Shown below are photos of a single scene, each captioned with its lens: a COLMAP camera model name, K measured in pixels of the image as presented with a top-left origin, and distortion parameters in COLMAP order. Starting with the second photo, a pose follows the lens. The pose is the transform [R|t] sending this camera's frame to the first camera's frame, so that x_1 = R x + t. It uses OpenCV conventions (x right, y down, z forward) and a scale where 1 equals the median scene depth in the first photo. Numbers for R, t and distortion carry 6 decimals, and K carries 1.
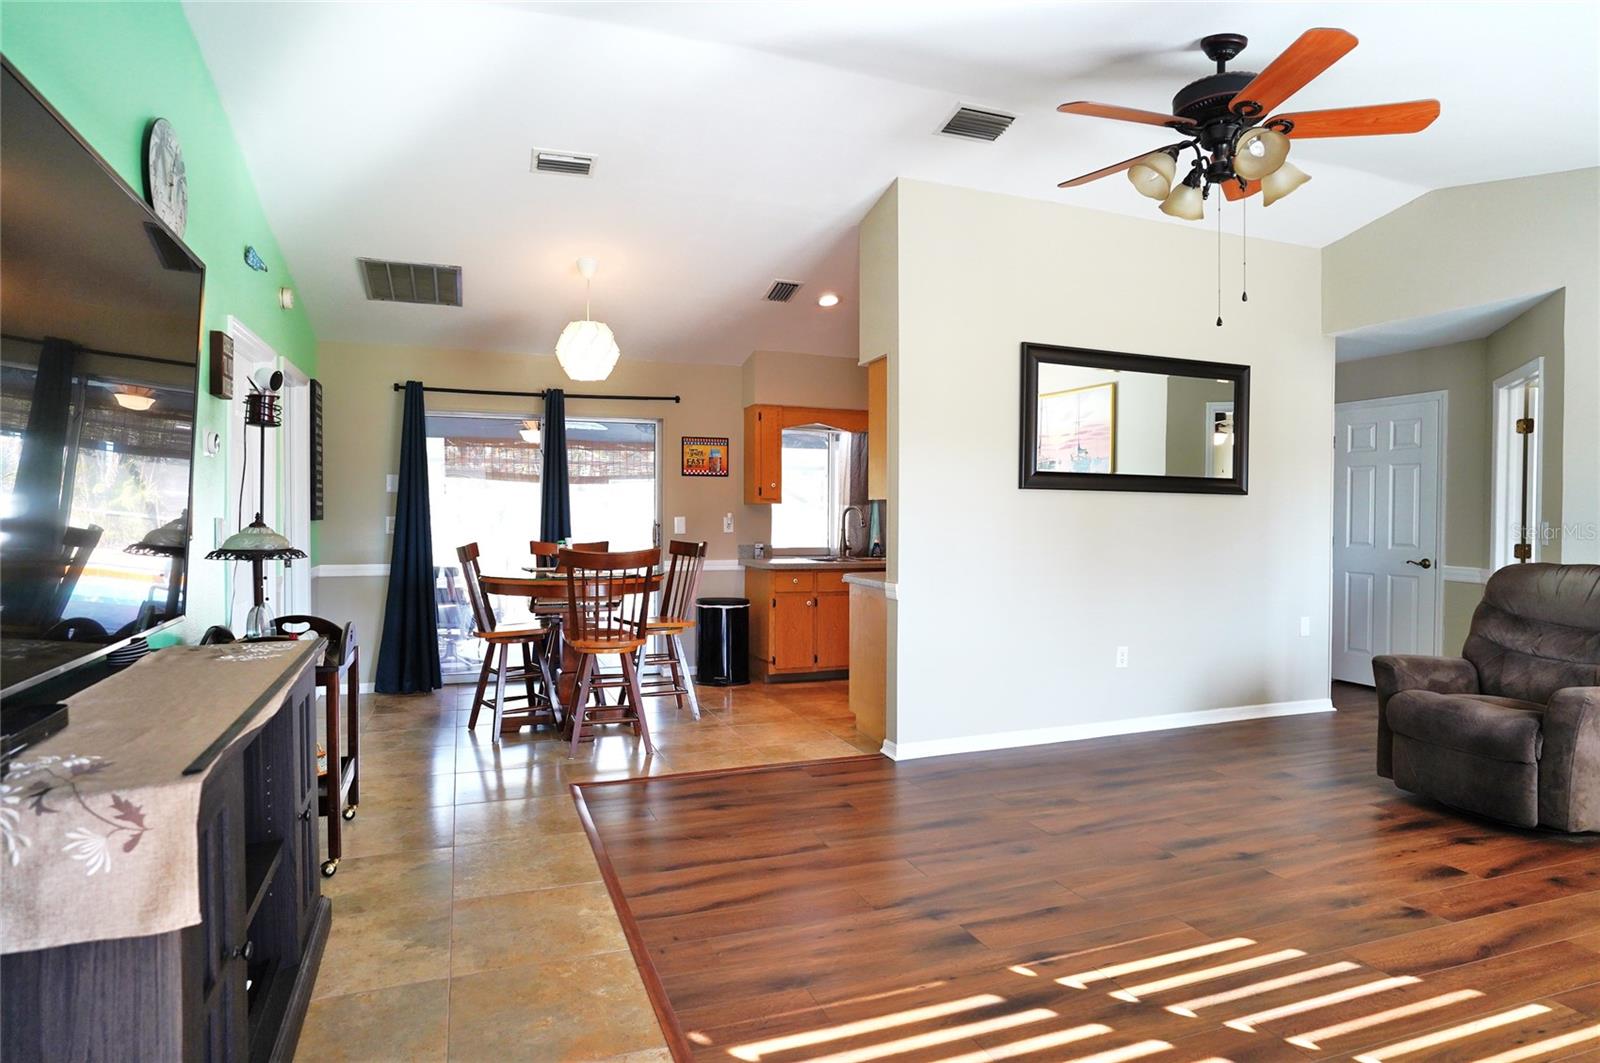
lens RADIAL K [[894.4, 0, 795.4], [0, 894.4, 527.8], [0, 0, 1]] dist [-0.056578, 0.037271]
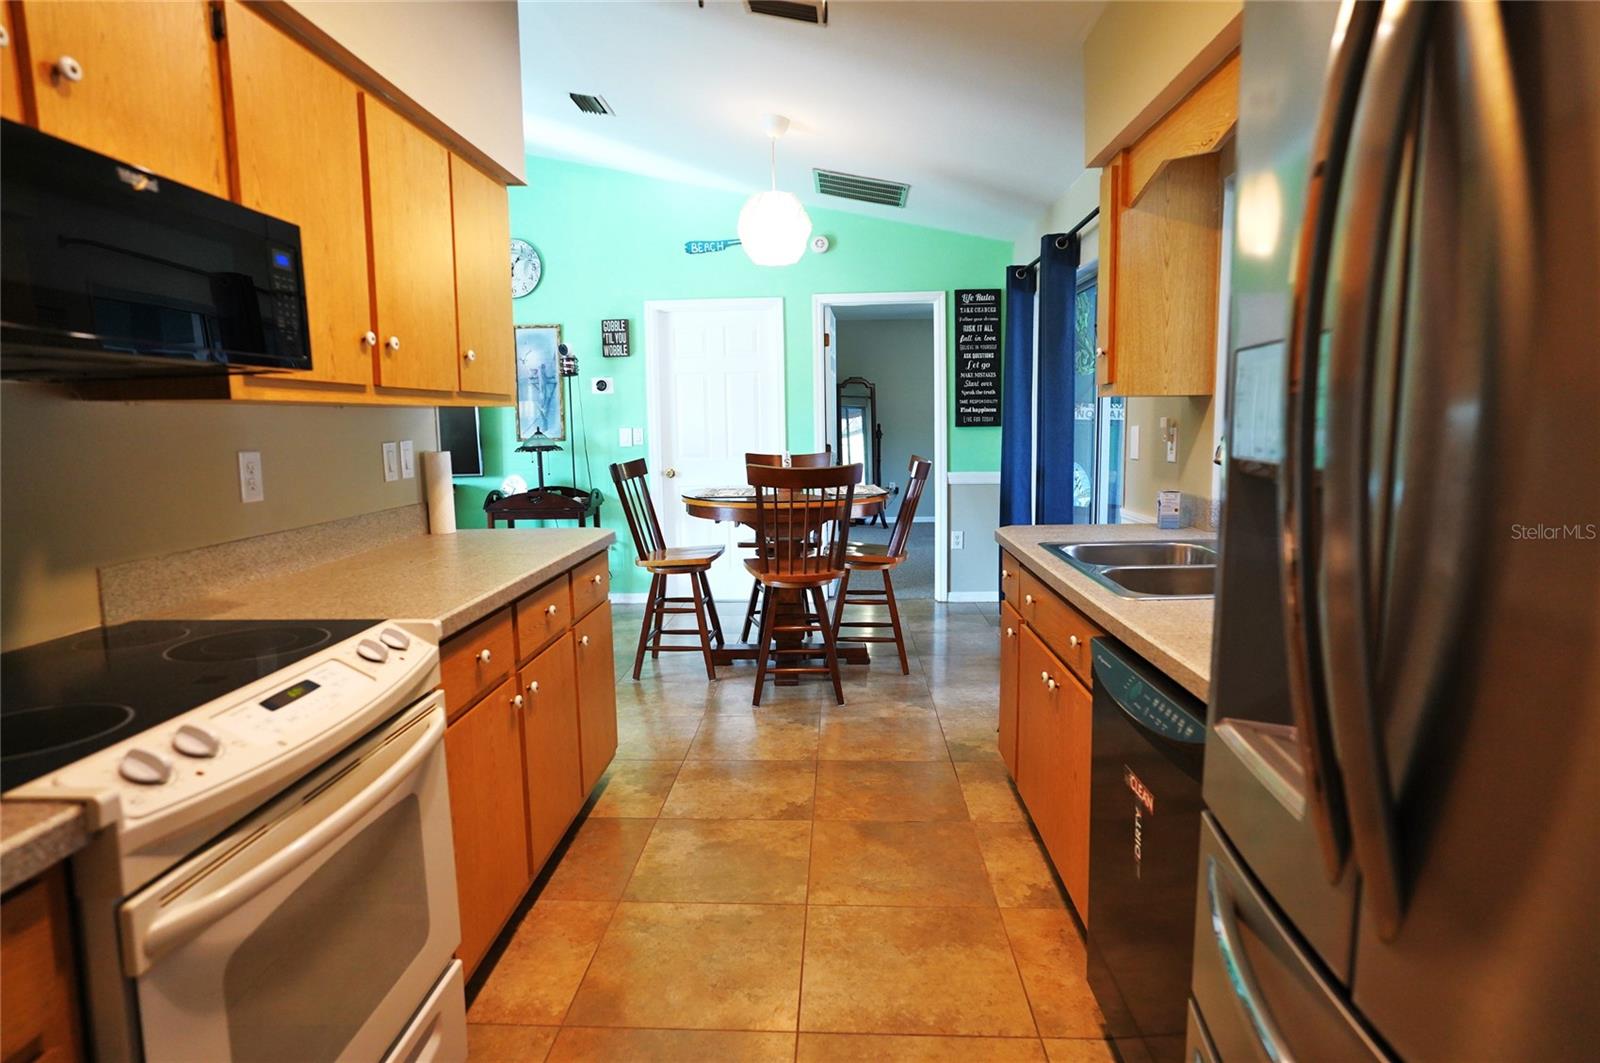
lens RADIAL K [[894.4, 0, 802.0], [0, 894.4, 522.5], [0, 0, 1]] dist [-0.056578, 0.037271]
pose [[-0.391033, 0.109030, -0.913896, 0.749993], [-0.001173, 0.992899, 0.118958, -0.032797], [0.920376, 0.047589, -0.388128, 1.857877]]
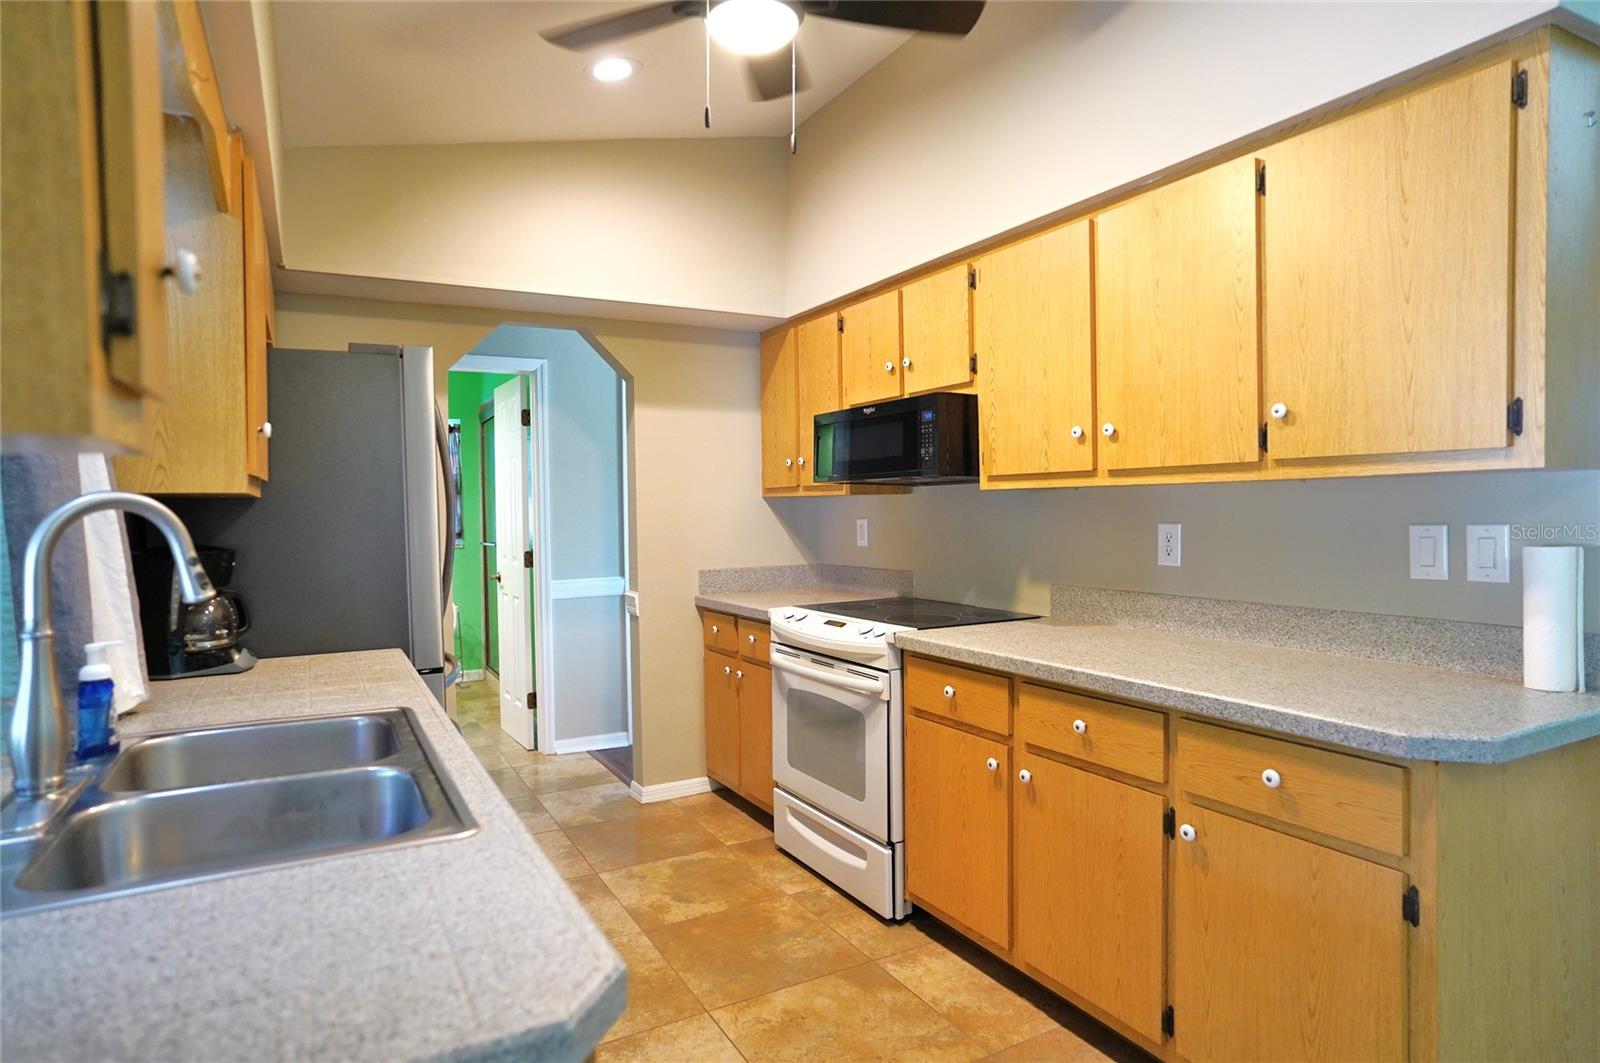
lens RADIAL K [[894.4, 0, 809.9], [0, 894.4, 531.4], [0, 0, 1]] dist [-0.056578, 0.037271]
pose [[-0.155452, -0.025879, 0.987504, -0.241073], [0.029413, 0.999092, 0.030813, -0.033715], [-0.987405, 0.033835, -0.154550, 1.693677]]
